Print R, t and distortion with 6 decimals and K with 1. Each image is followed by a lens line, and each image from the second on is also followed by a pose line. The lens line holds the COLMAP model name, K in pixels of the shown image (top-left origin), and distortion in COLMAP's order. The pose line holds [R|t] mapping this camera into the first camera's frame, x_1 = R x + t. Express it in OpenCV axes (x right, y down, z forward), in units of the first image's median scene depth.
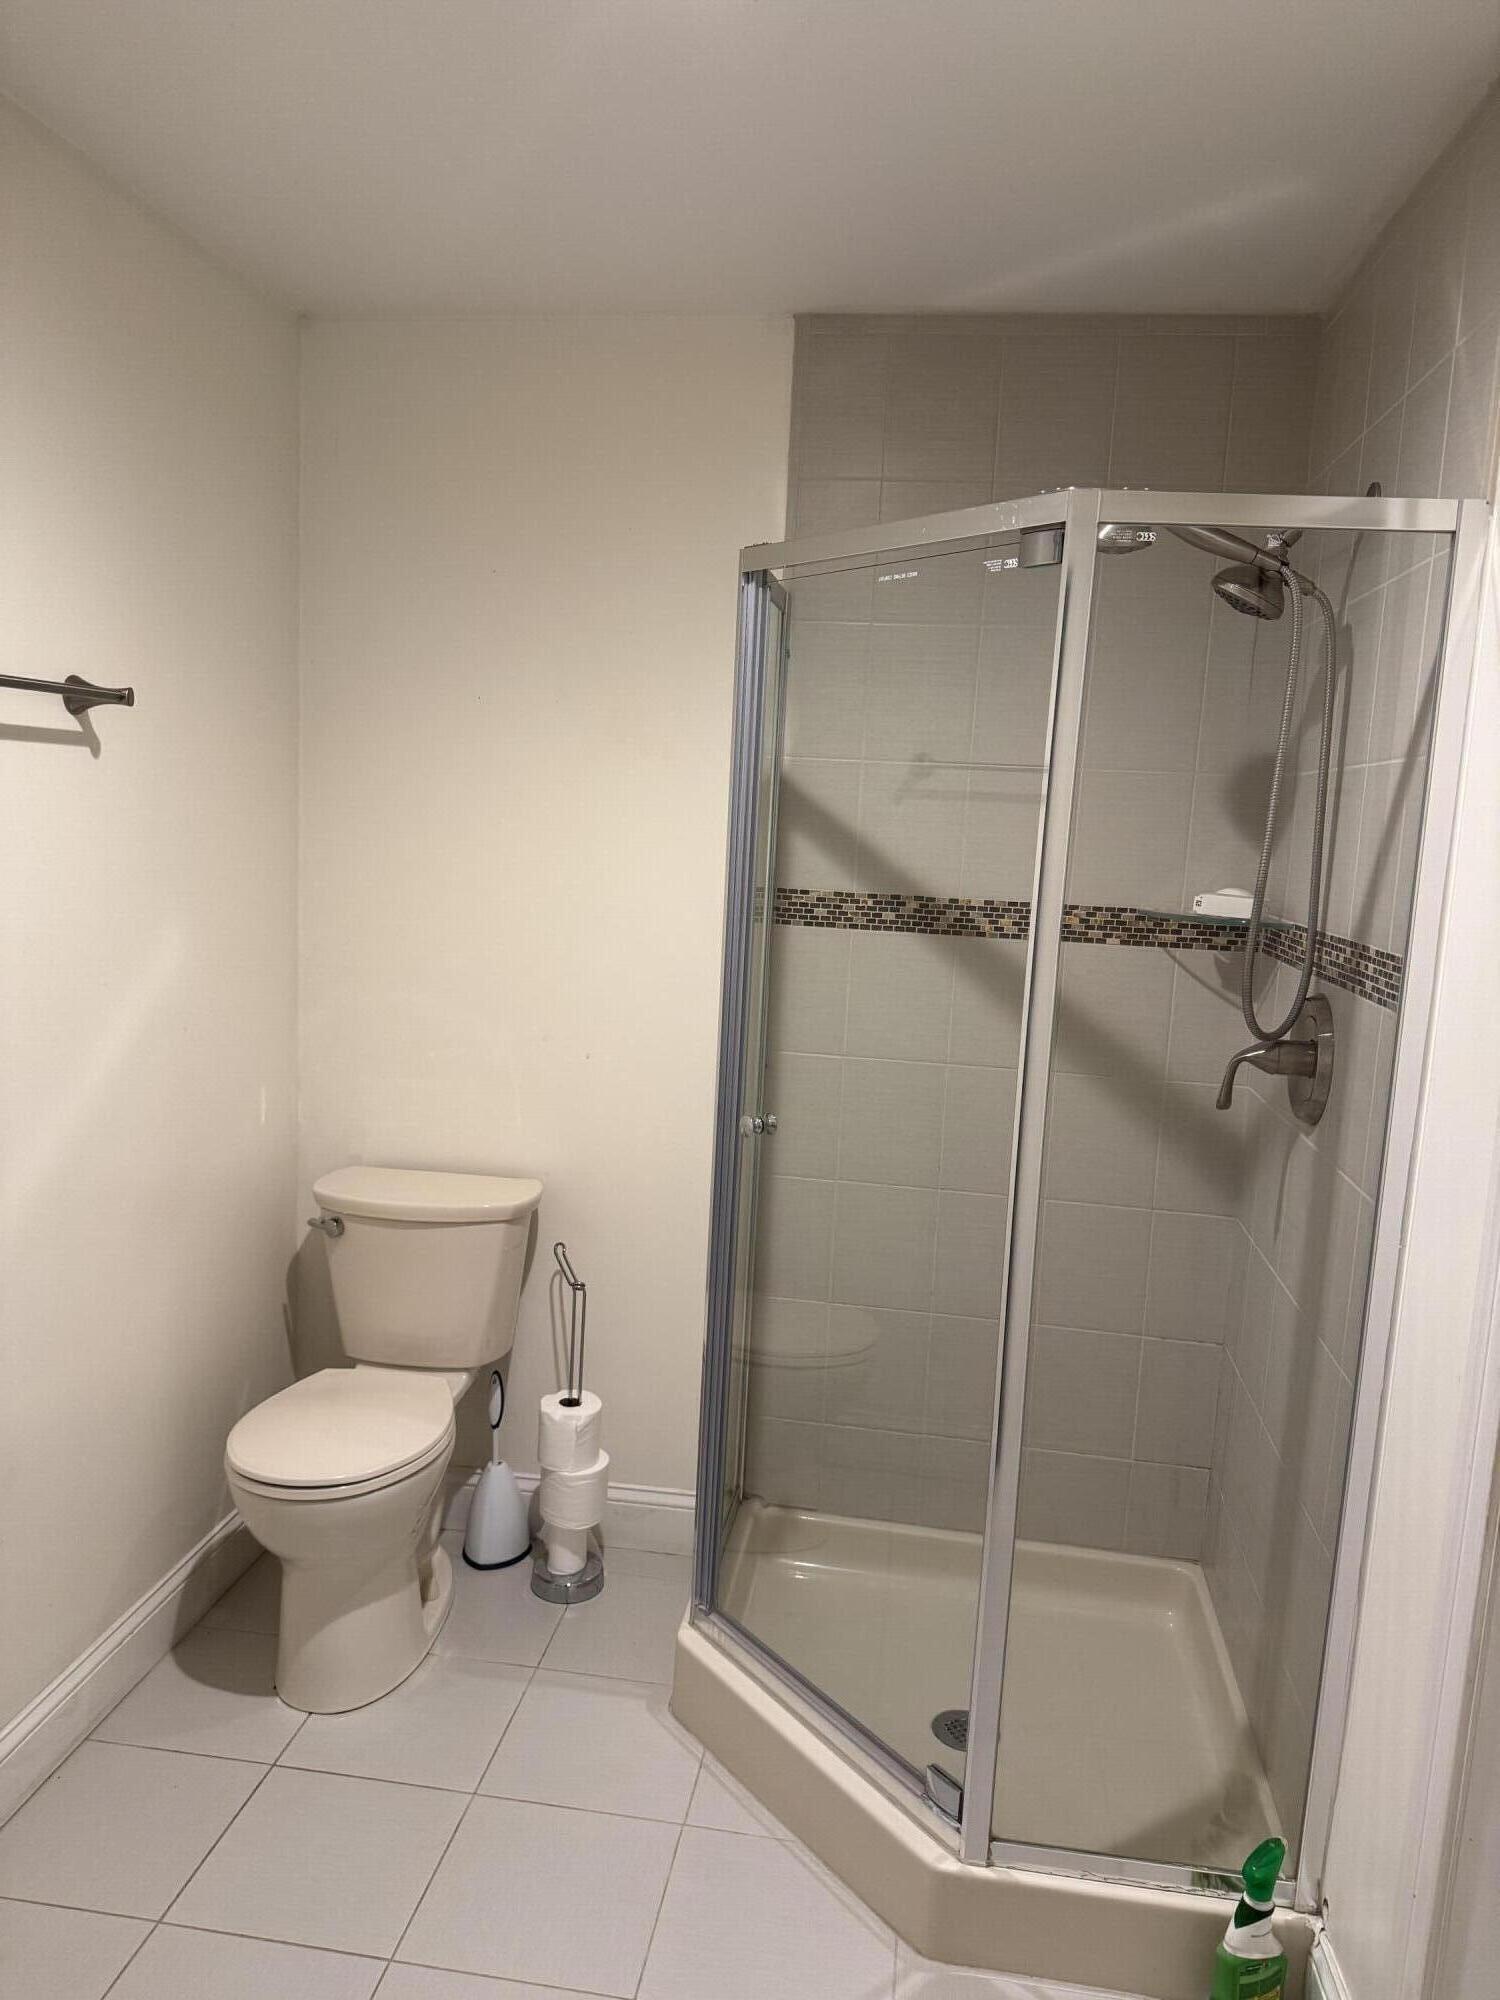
lens RADIAL K [[1416.4, 0, 753.4], [0, 1416.4, 1012.0], [0, 0, 1]] dist [0.043866, -0.061267]
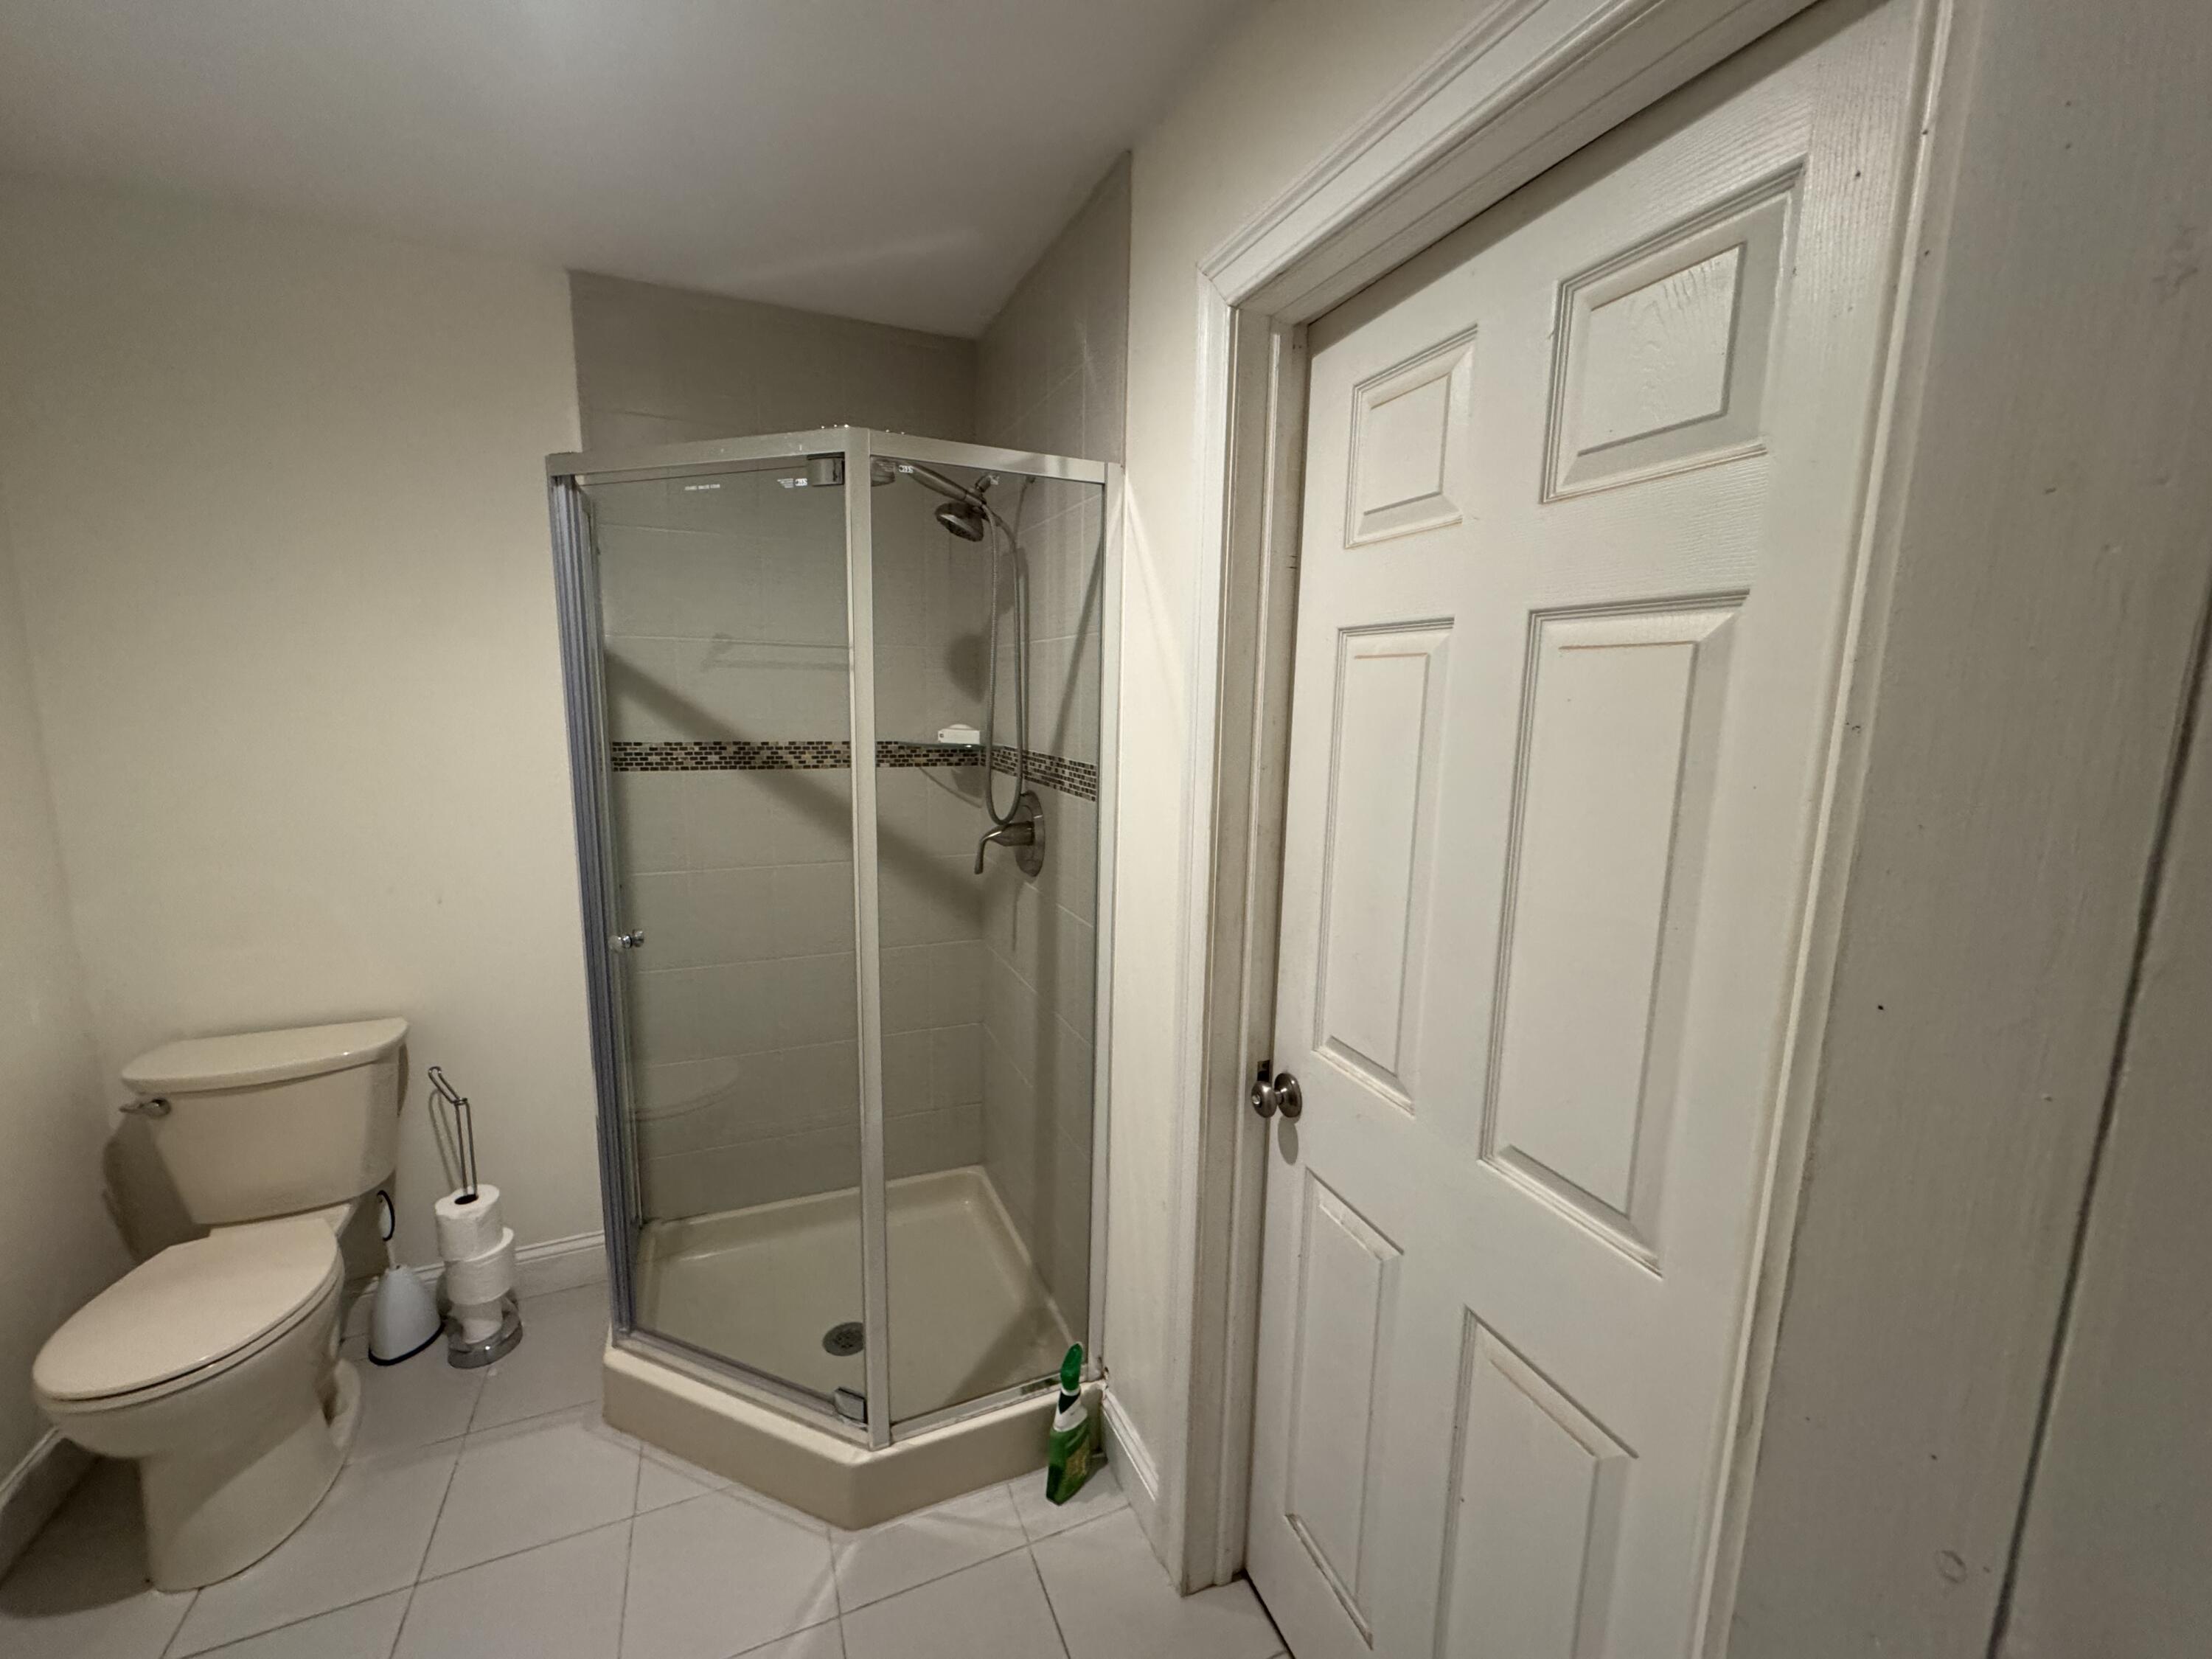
lens RADIAL K [[879.1, 0, 1108.5], [0, 879.1, 828.4], [0, 0, 1]] dist [-0.007225, 0.001048]
pose [[0.849096, -0.114201, 0.515747, -0.019932], [0.096130, 0.993454, 0.061716, -0.020013], [-0.519419, -0.002824, 0.854515, 0.131905]]
